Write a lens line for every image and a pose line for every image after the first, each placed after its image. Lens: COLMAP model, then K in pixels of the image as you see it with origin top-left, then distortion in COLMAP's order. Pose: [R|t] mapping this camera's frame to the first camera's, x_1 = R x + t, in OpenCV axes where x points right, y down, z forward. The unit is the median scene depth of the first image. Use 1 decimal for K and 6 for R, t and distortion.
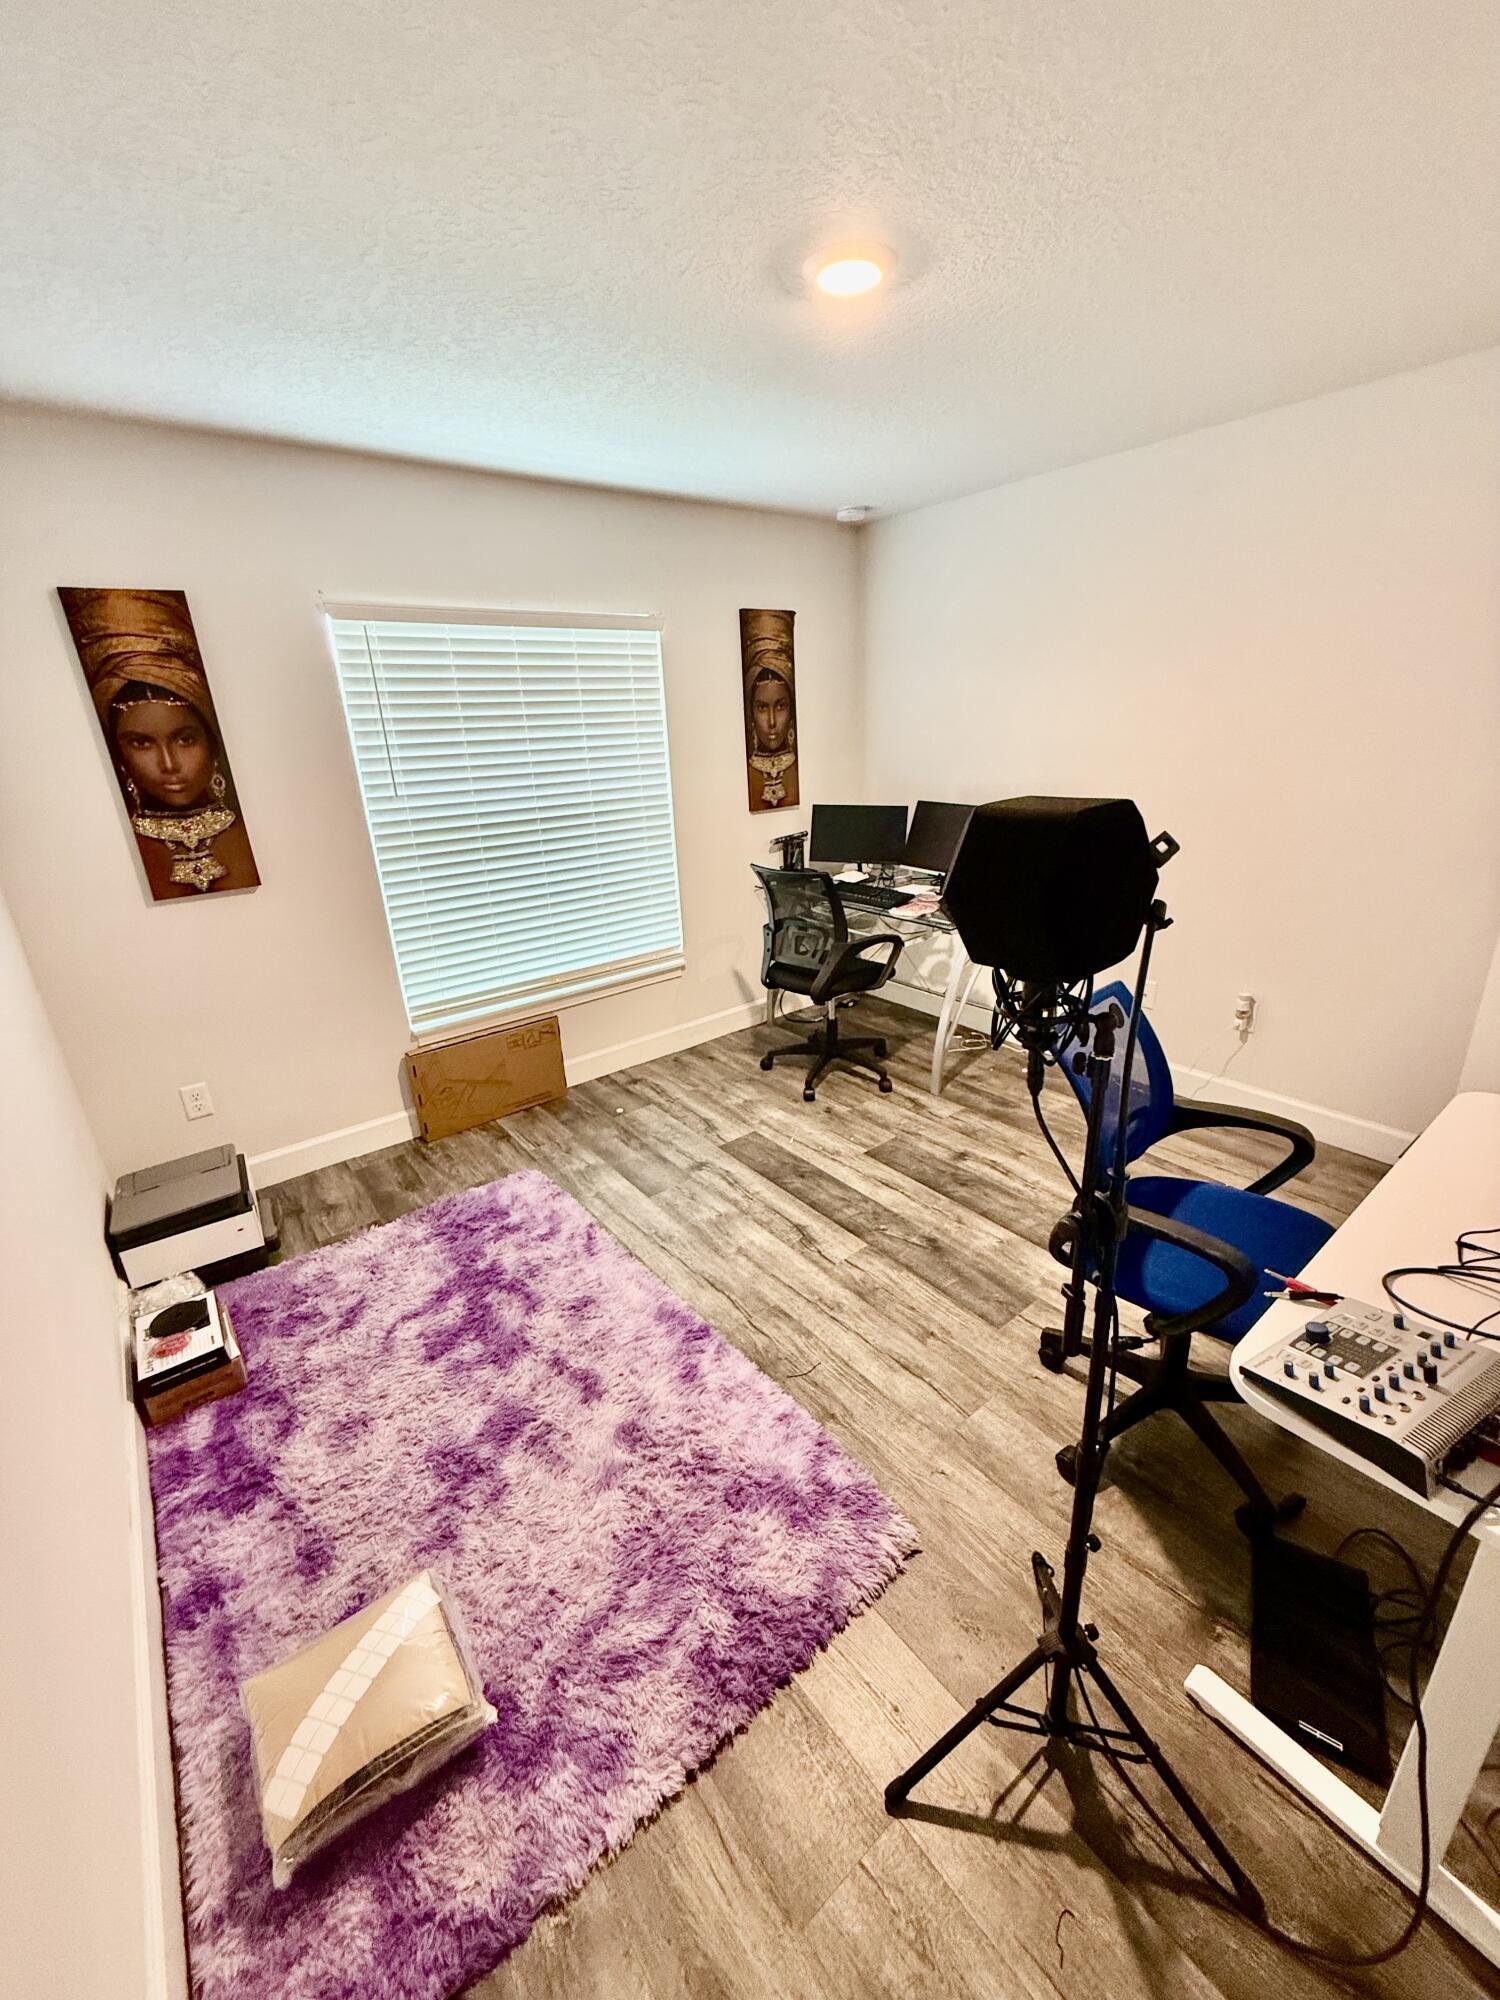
lens RADIAL K [[795.1, 0, 750.0], [0, 795.1, 1000.0], [0, 0, 1]] dist [0.000320, -0.000300]
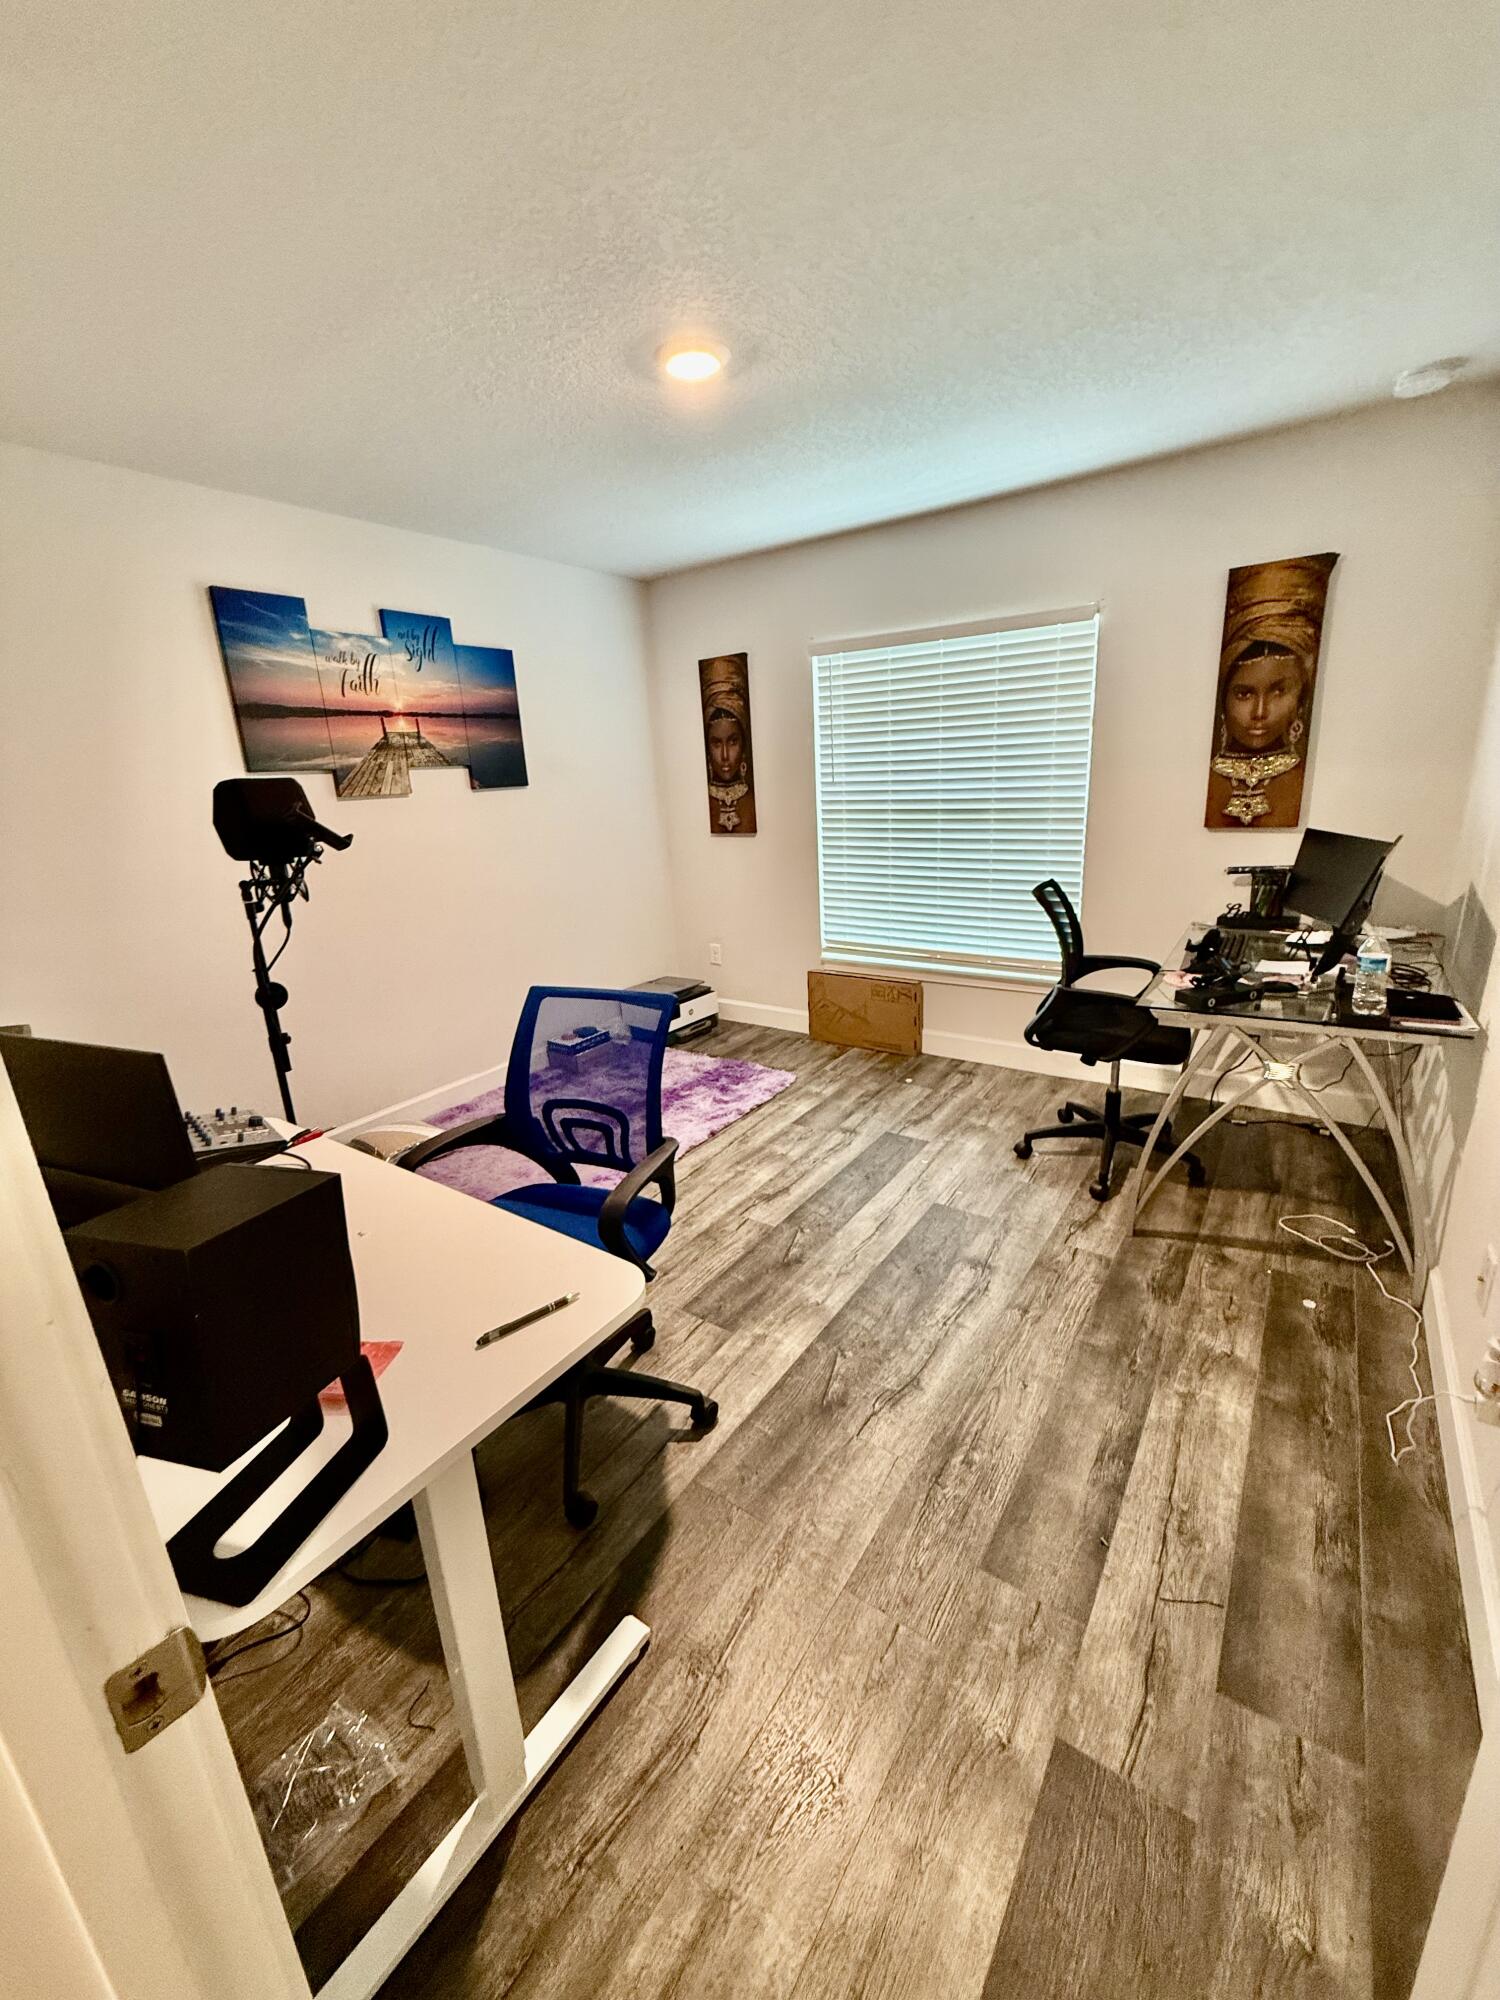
lens RADIAL K [[795.1, 0, 750.0], [0, 795.1, 1000.0], [0, 0, 1]] dist [0.000320, -0.000300]
pose [[0.290491, 0.297292, -0.909523, 0.804783], [-0.285507, 0.934144, 0.214153, -0.148724], [0.913291, 0.197465, 0.356239, 0.432453]]
